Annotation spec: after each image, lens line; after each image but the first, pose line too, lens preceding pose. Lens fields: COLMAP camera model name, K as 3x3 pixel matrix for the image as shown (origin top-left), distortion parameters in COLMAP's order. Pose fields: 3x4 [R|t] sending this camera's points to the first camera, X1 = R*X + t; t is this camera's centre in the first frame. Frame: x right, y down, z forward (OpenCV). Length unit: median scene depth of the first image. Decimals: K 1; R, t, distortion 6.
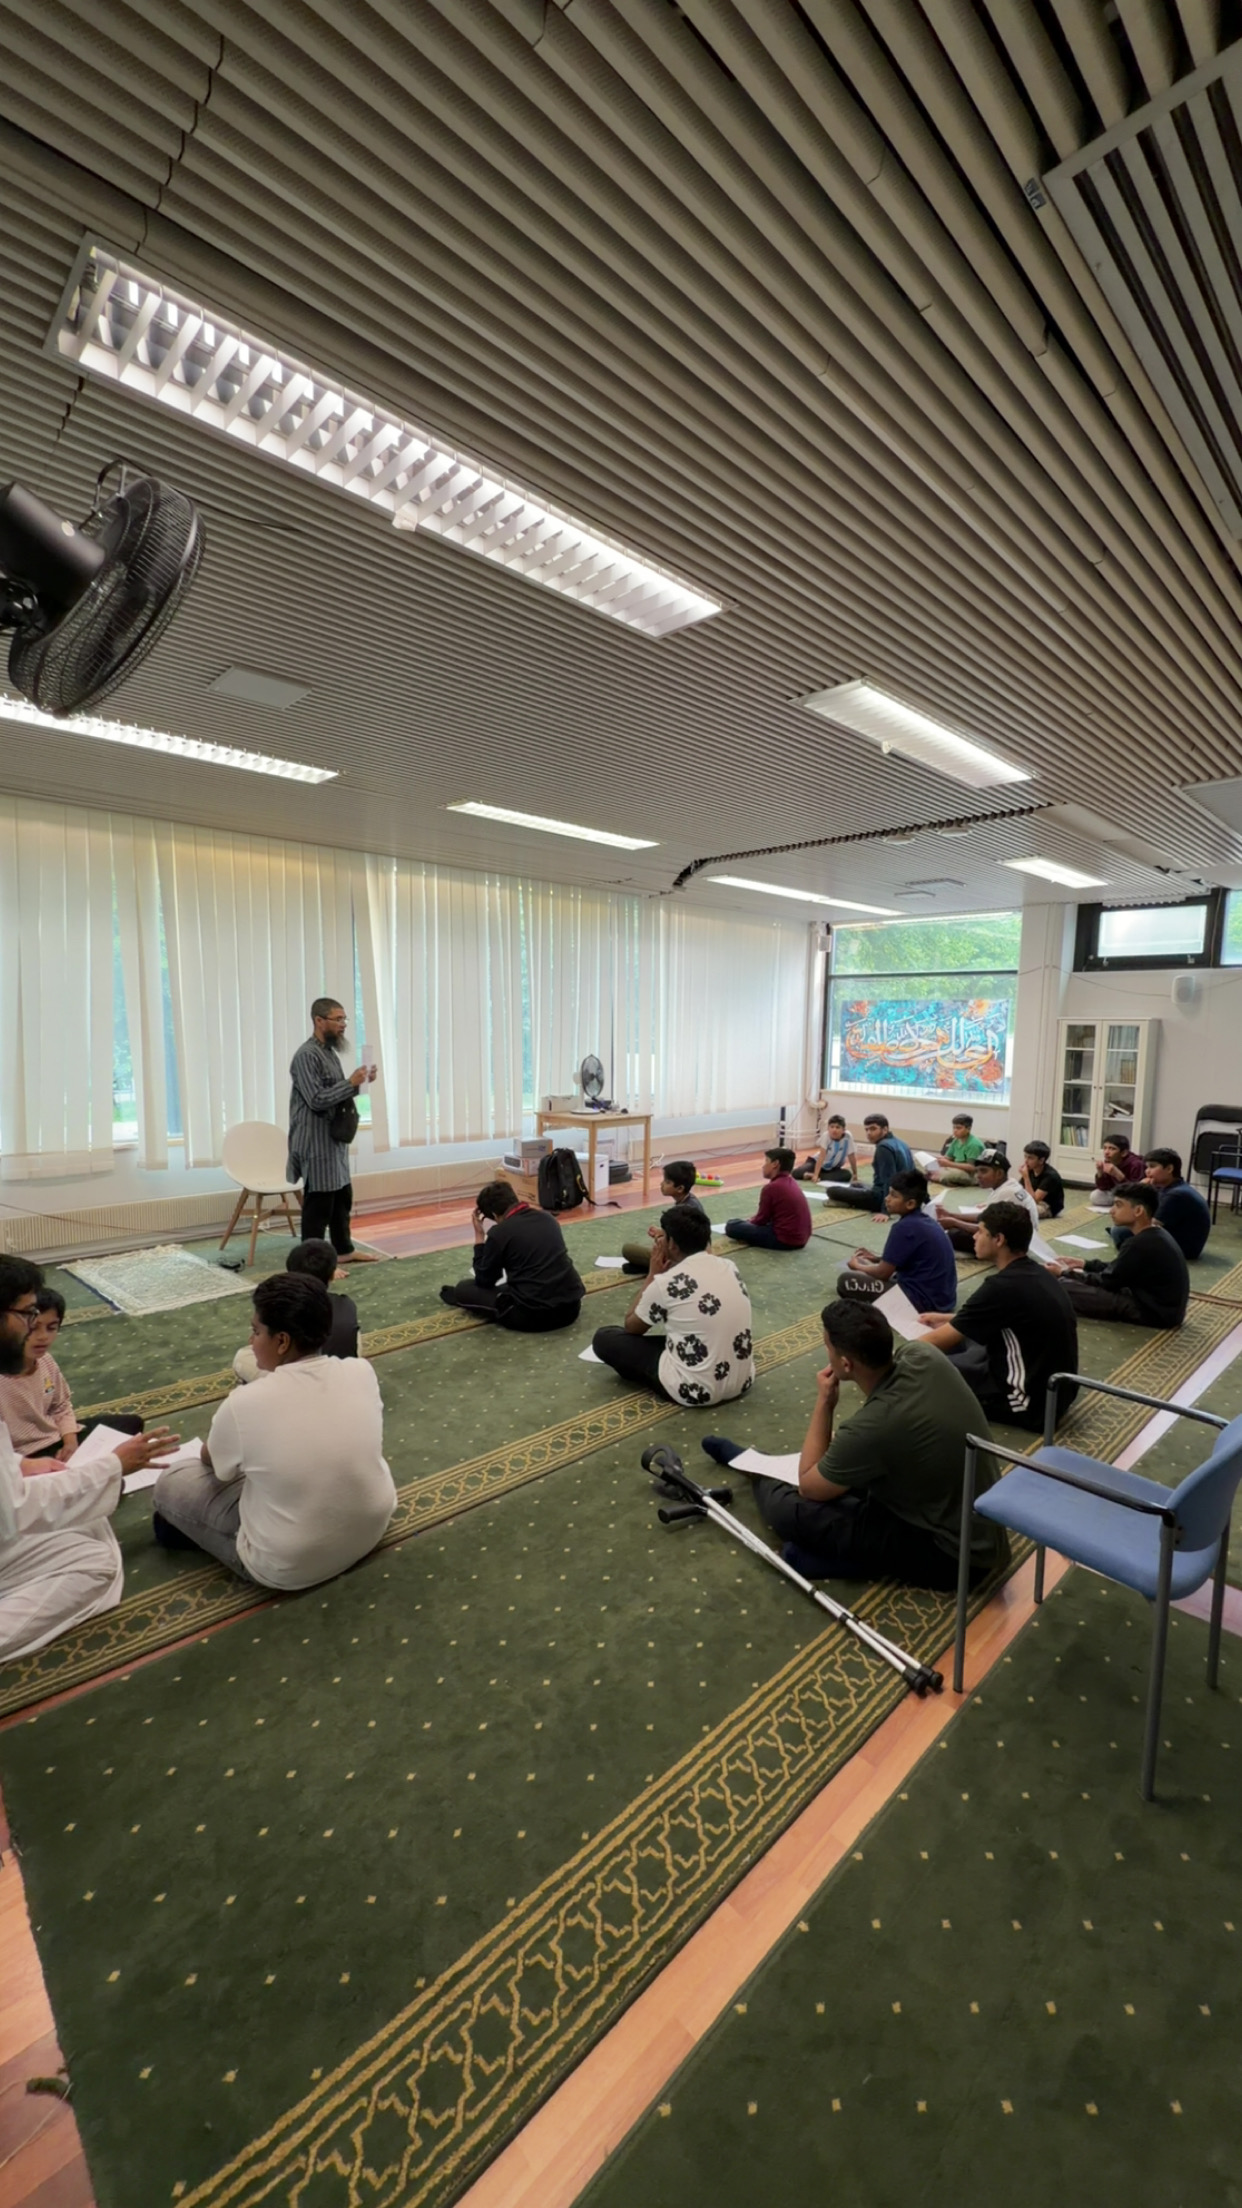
lens RADIAL K [[842.0, 0, 619.8], [0, 842.0, 1109.3], [0, 0, 1]] dist [-0.044300, 0.009829]
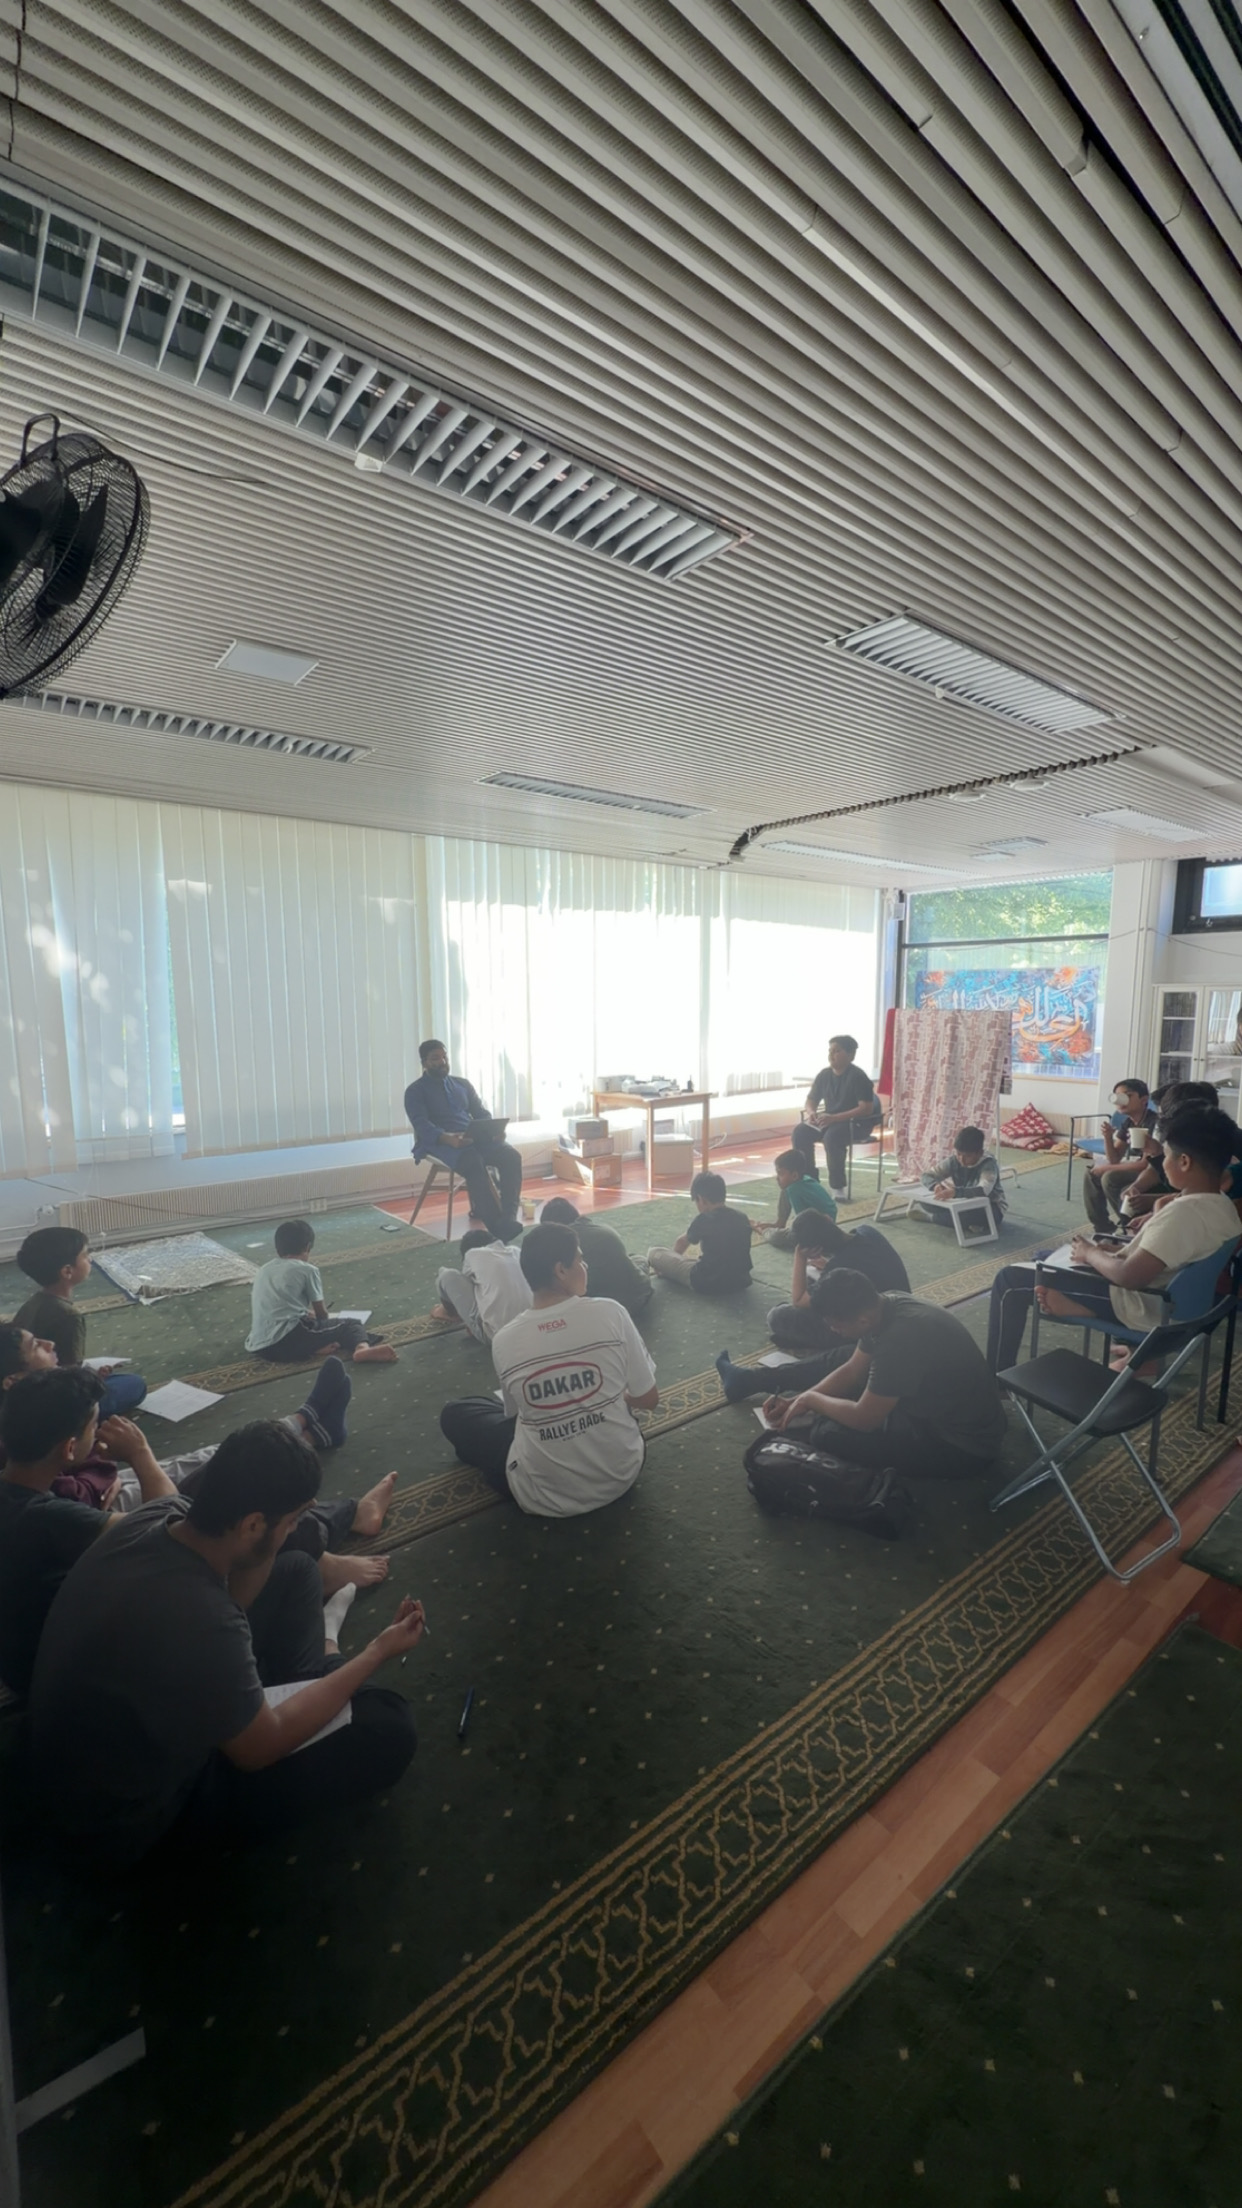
lens RADIAL K [[842.2, 0, 616.2], [0, 842.2, 1113.6], [0, 0, 1]] dist [-0.042542, 0.007554]
pose [[0.995134, -0.008056, -0.098205, 0.121818], [0.011153, 0.999456, 0.031032, -0.012479], [0.097902, -0.031976, 0.994682, 0.117354]]
